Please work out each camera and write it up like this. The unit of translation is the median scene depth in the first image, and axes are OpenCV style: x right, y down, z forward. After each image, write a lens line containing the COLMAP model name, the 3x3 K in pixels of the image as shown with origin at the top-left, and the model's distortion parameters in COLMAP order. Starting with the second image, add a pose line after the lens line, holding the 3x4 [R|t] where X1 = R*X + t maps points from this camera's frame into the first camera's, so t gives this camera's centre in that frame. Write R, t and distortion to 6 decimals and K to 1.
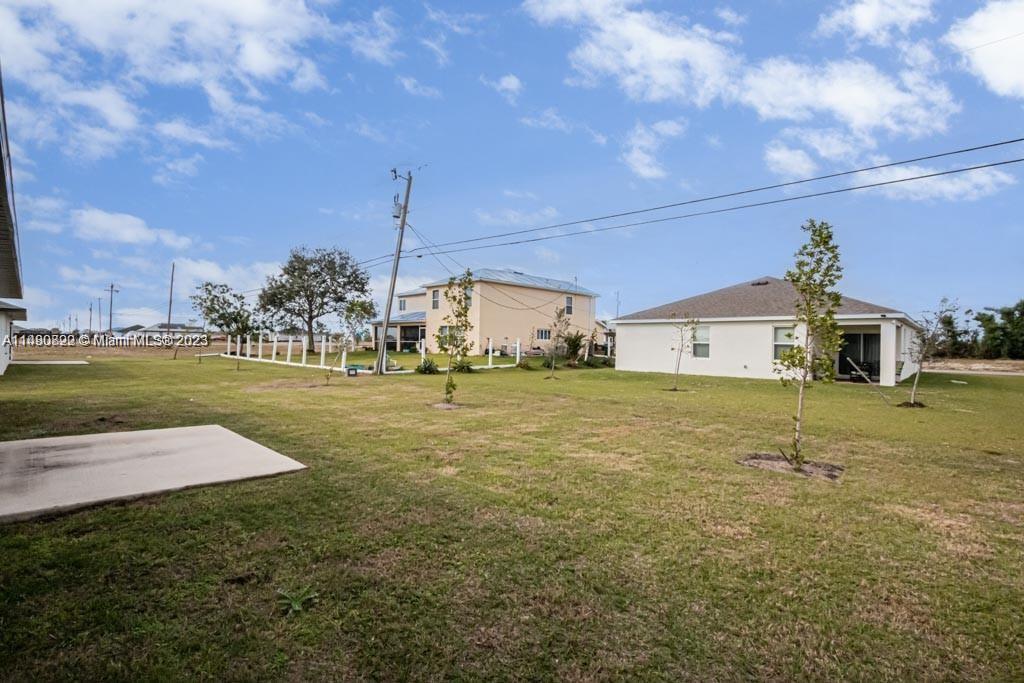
lens RADIAL K [[469.2, 0, 493.1], [0, 469.2, 338.0], [0, 0, 1]] dist [-0.015655, 0.000671]
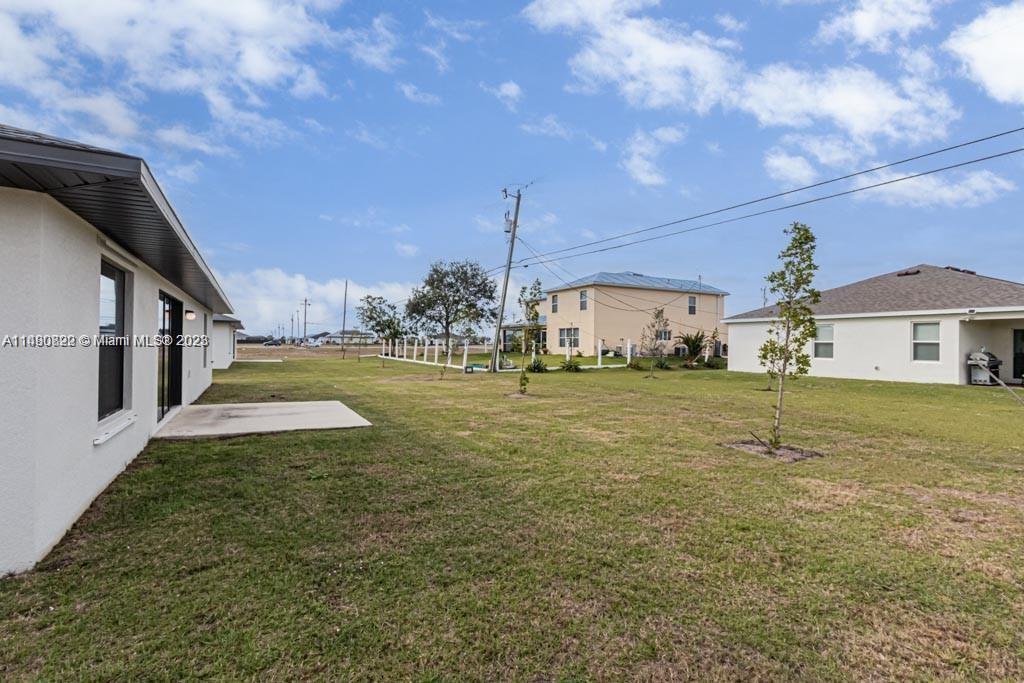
lens RADIAL K [[488.4, 0, 512.0], [0, 488.4, 341.5], [0, 0, 1]] dist [-0.000480, 0.000074]
pose [[0.951692, -0.009013, -0.306921, 0.136623], [0.008818, 0.999959, -0.002022, 0.005276], [0.306926, -0.000782, 0.951733, -0.091607]]
